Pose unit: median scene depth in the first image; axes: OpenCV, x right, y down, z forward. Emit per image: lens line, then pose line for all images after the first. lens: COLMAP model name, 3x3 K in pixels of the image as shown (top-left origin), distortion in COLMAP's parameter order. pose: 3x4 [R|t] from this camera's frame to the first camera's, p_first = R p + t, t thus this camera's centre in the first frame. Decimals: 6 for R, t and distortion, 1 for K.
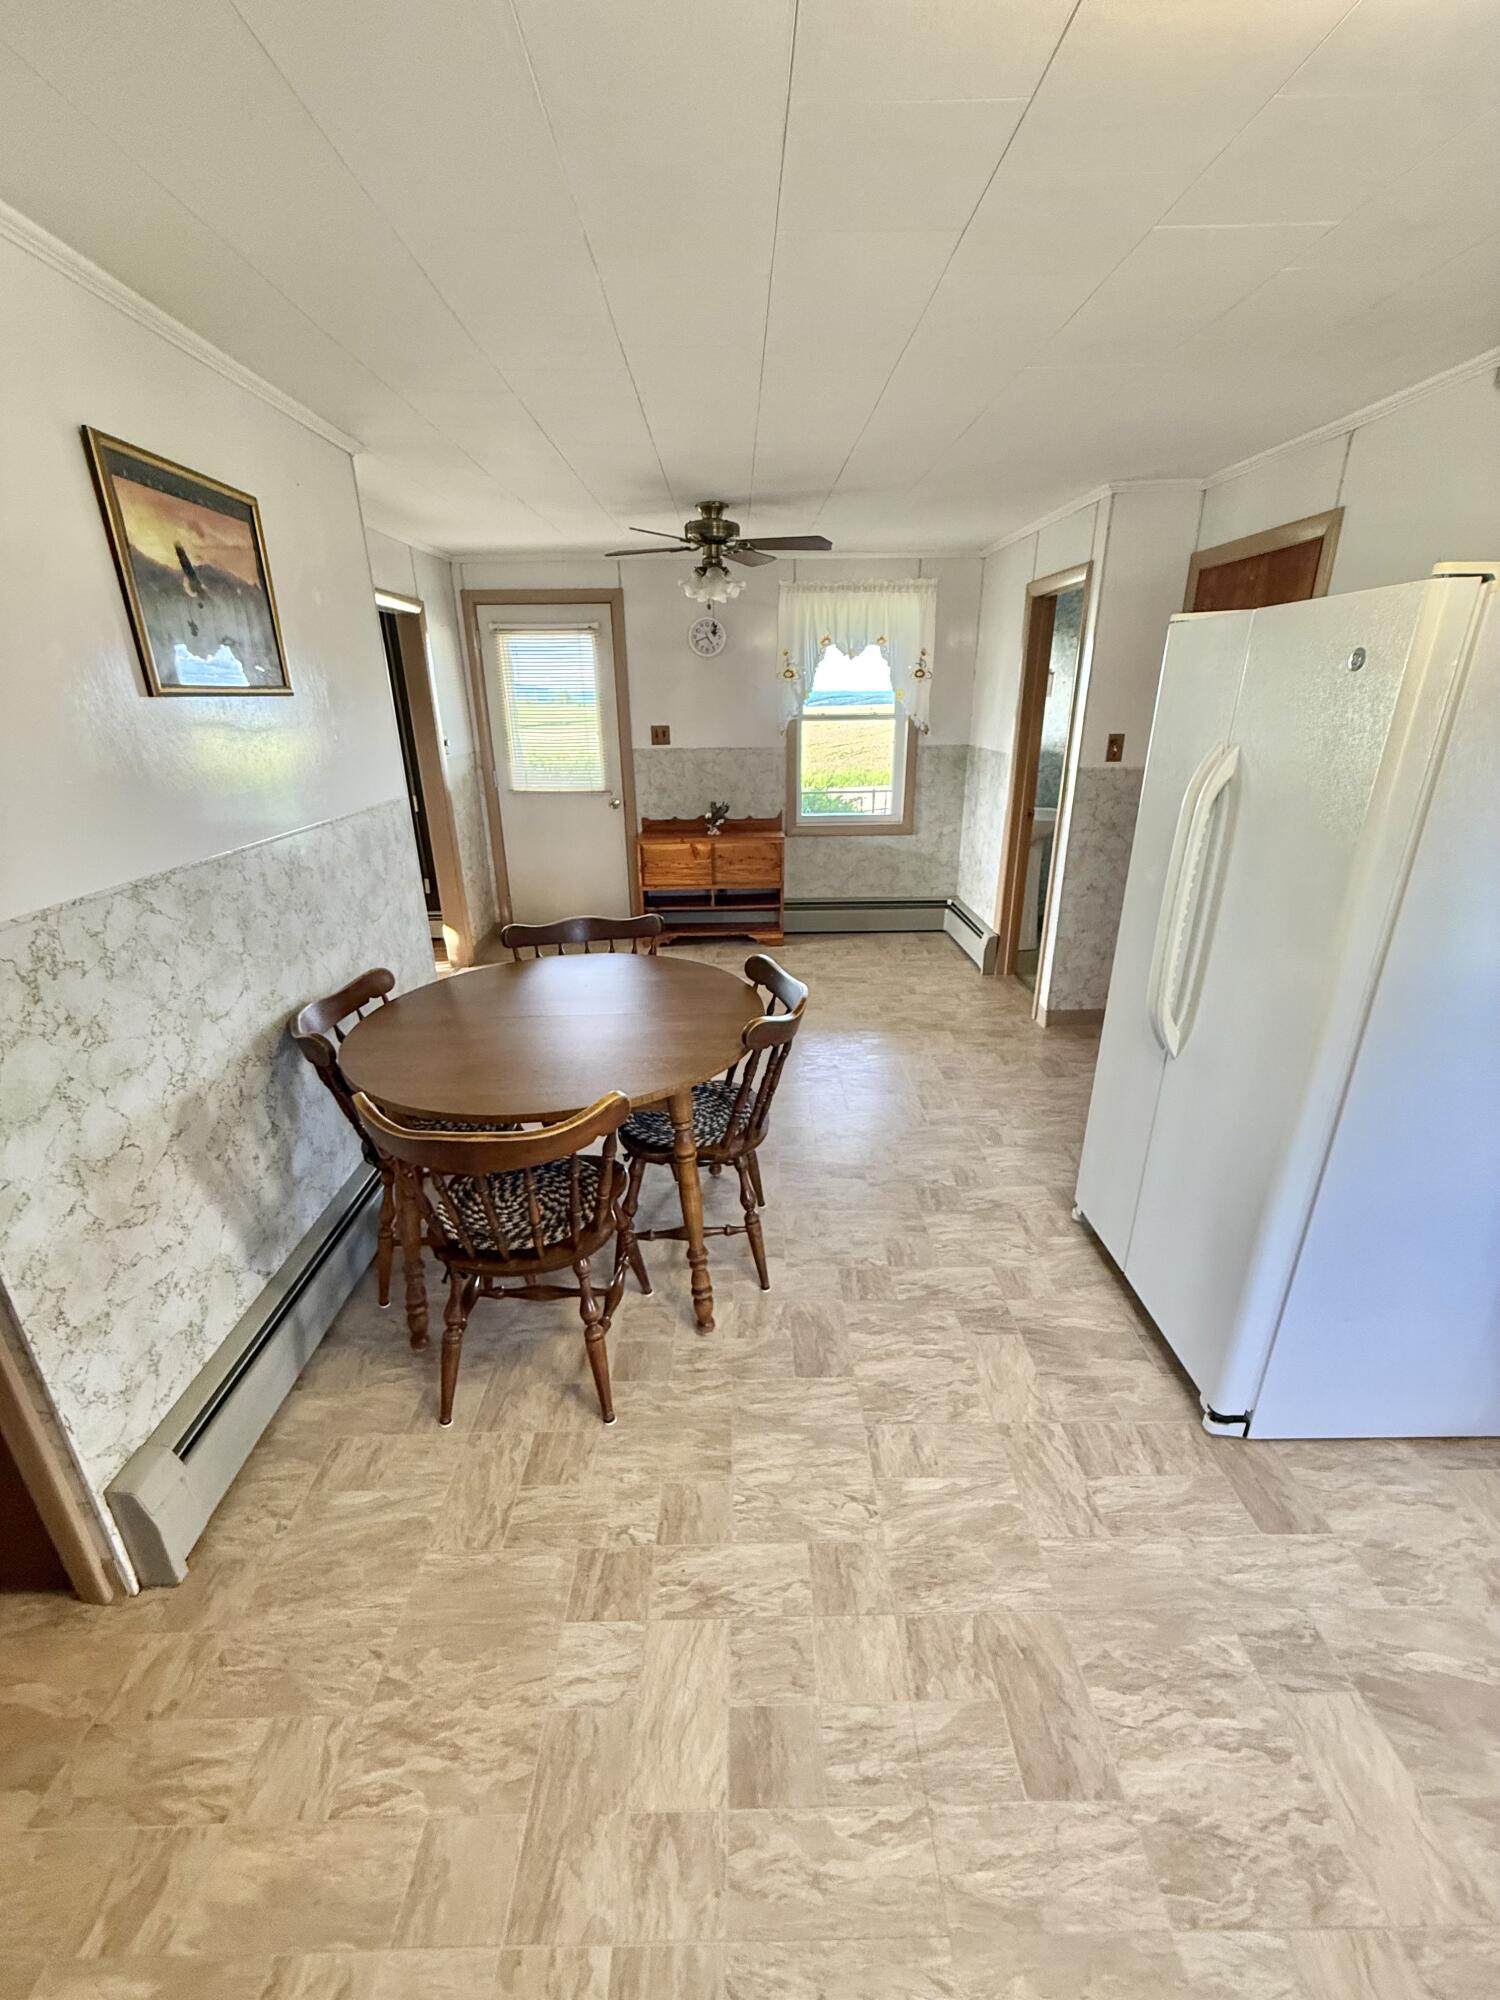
lens RADIAL K [[797.6, 0, 750.2], [0, 797.6, 996.2], [0, 0, 1]] dist [-0.001453, 0.000425]
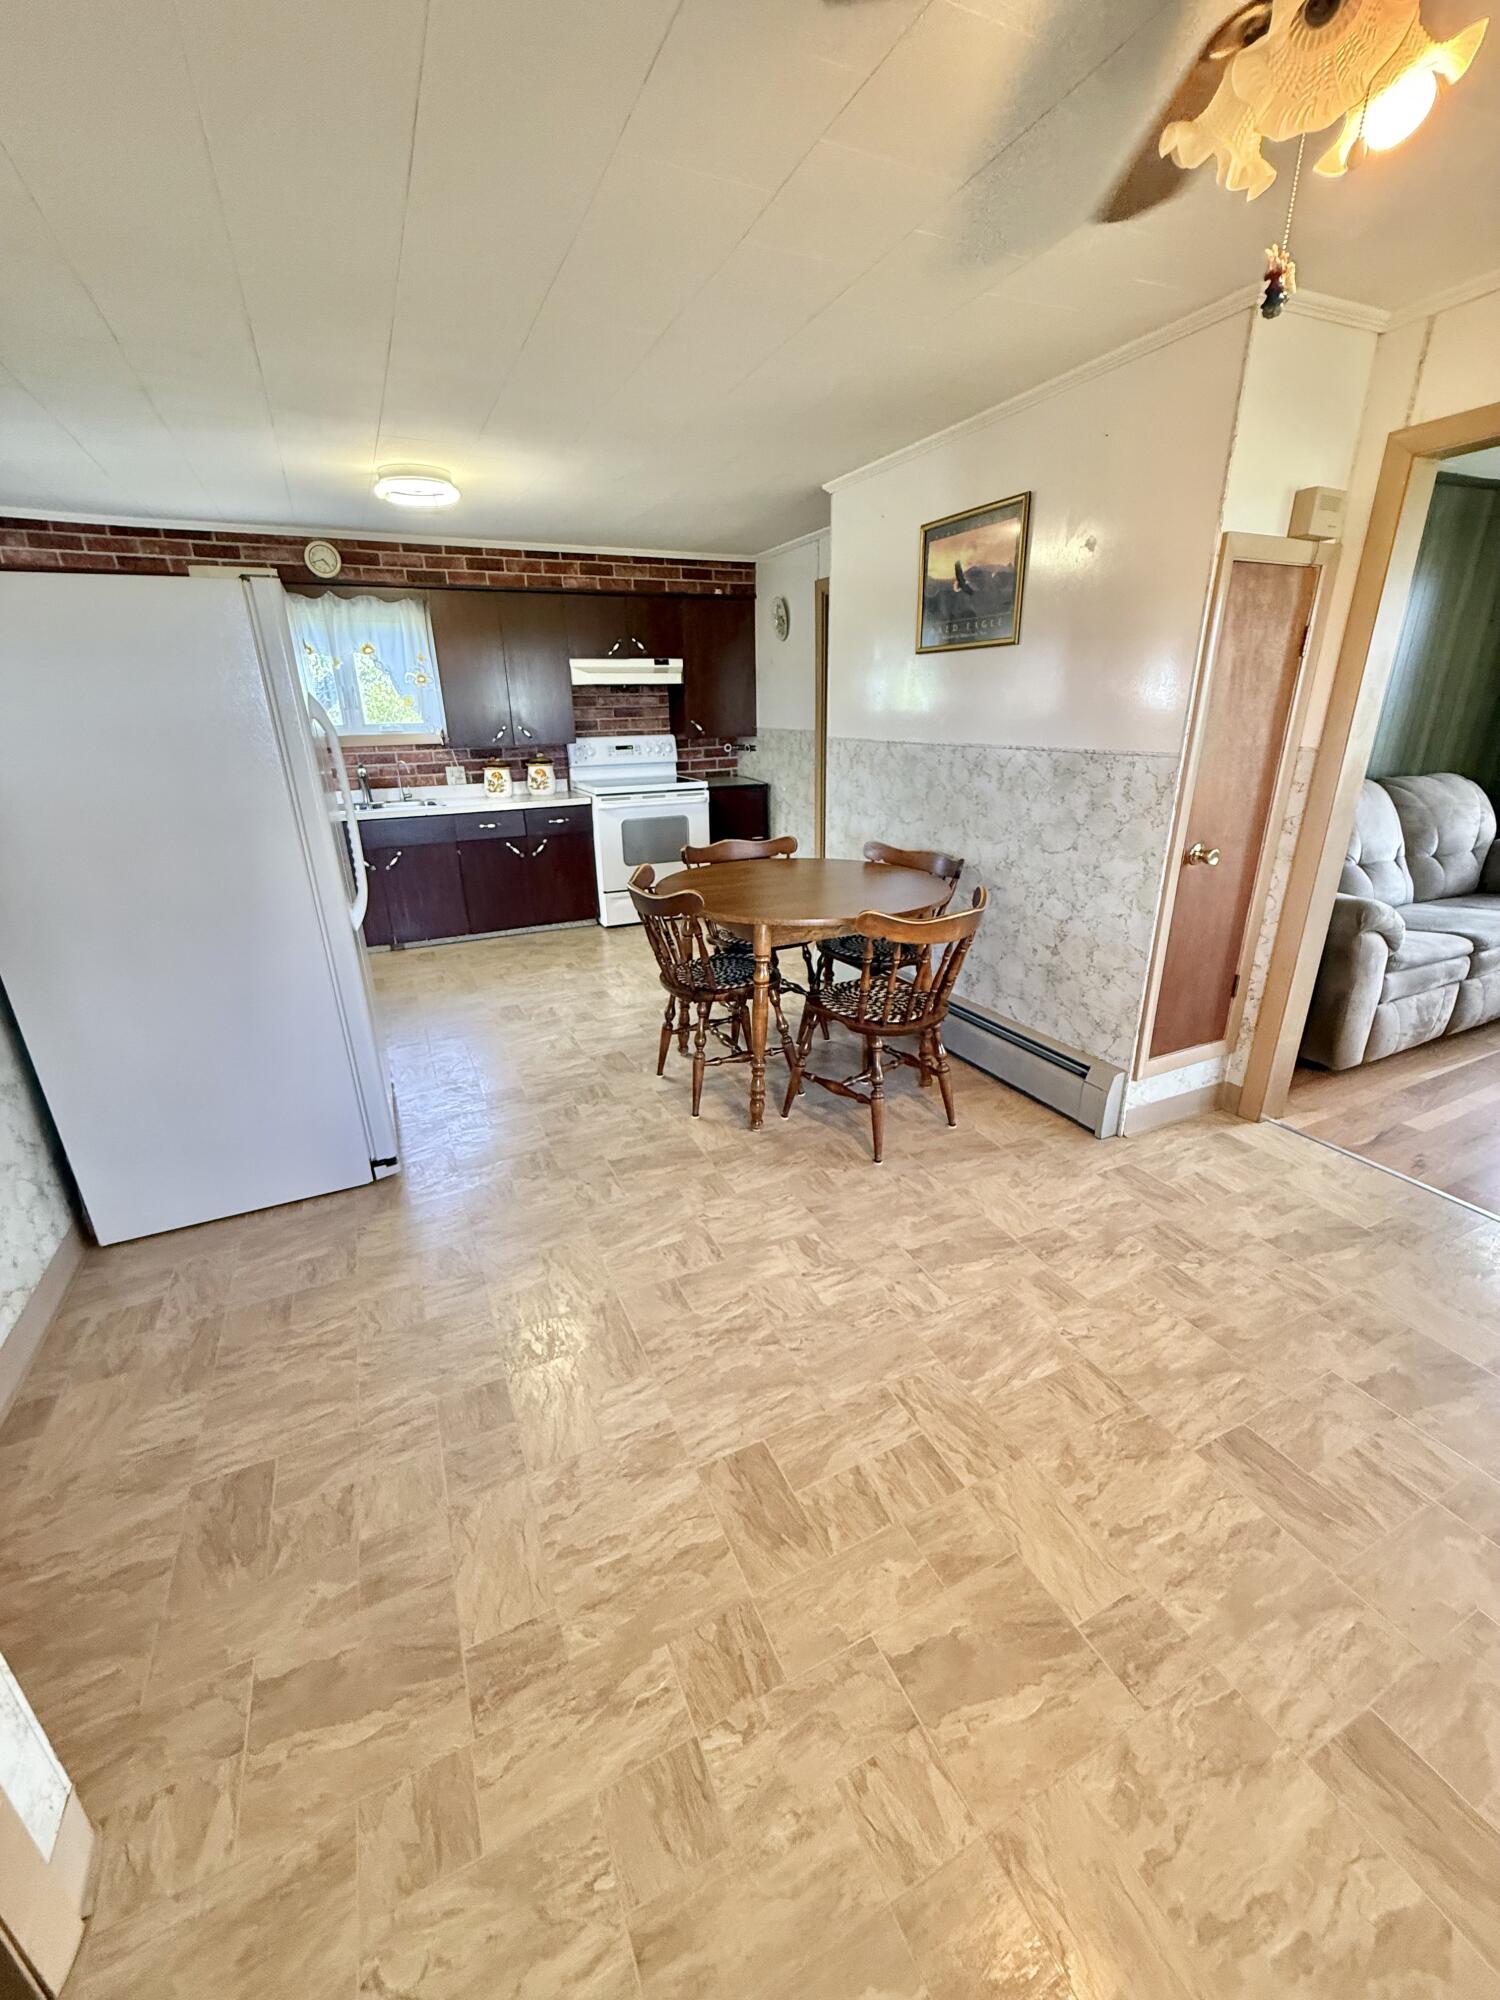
lens RADIAL K [[797.6, 0, 750.2], [0, 797.6, 996.2], [0, 0, 1]] dist [-0.001453, 0.000425]
pose [[-0.908847, 0.171045, -0.380447, 0.464858], [-0.118577, 0.768493, 0.628774, -0.785640], [0.399920, 0.616572, -0.678161, 2.309579]]
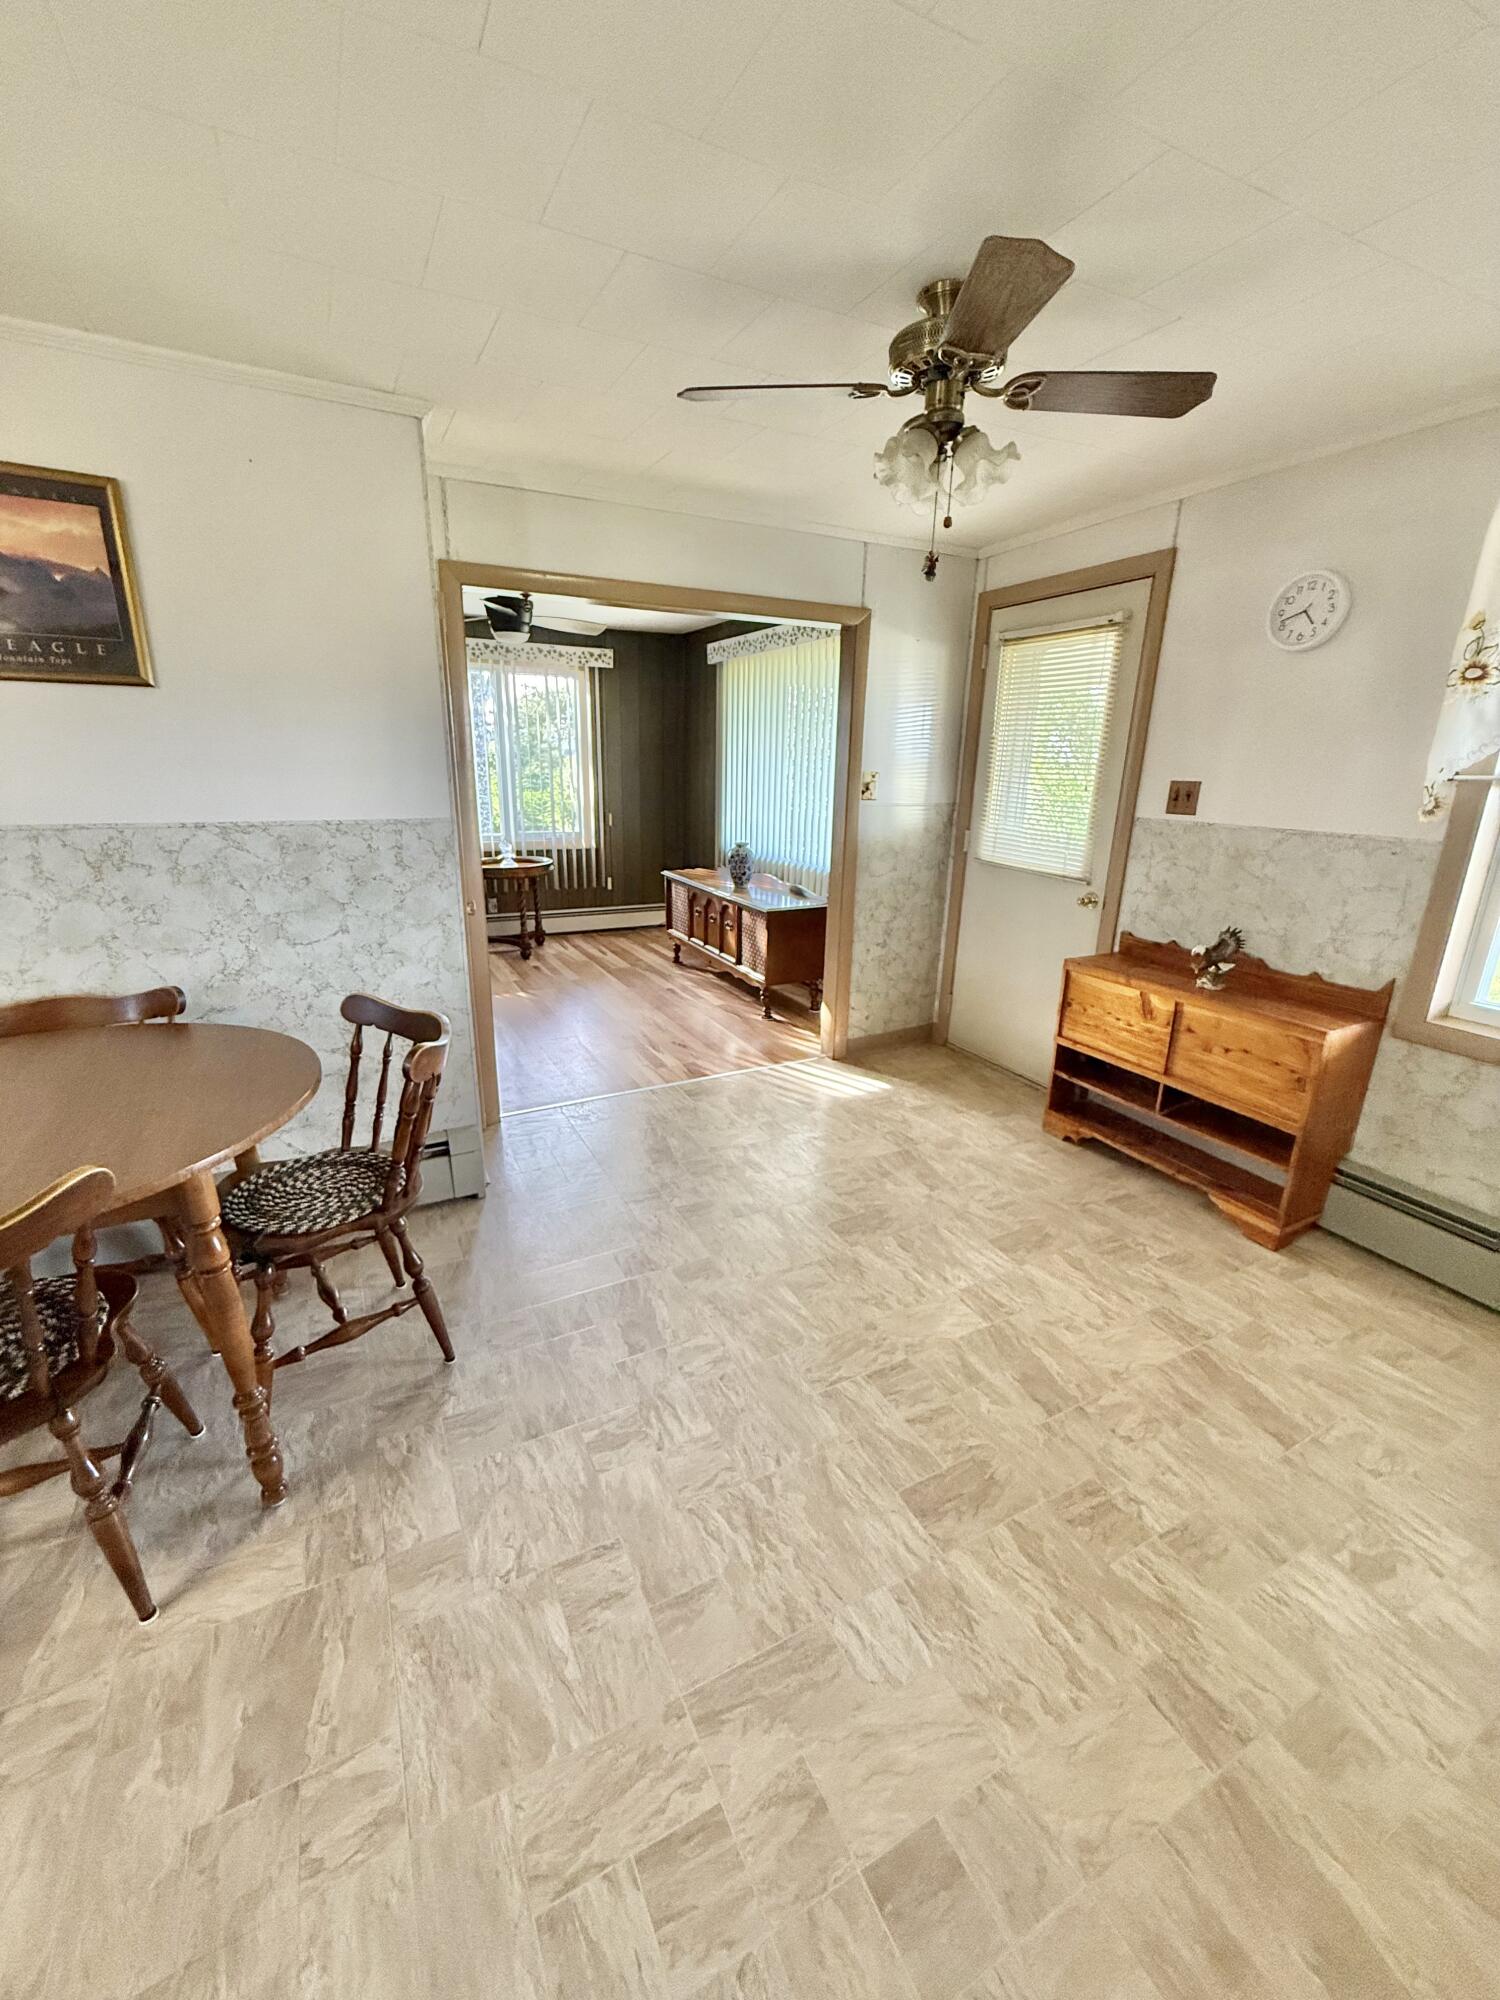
lens RADIAL K [[797.6, 0, 750.2], [0, 797.6, 996.2], [0, 0, 1]] dist [-0.001453, 0.000425]
pose [[0.450108, 0.275009, -0.849572, 0.724203], [-0.339158, 0.932753, 0.122248, -0.436322], [0.826060, 0.233114, 0.513111, 1.325467]]
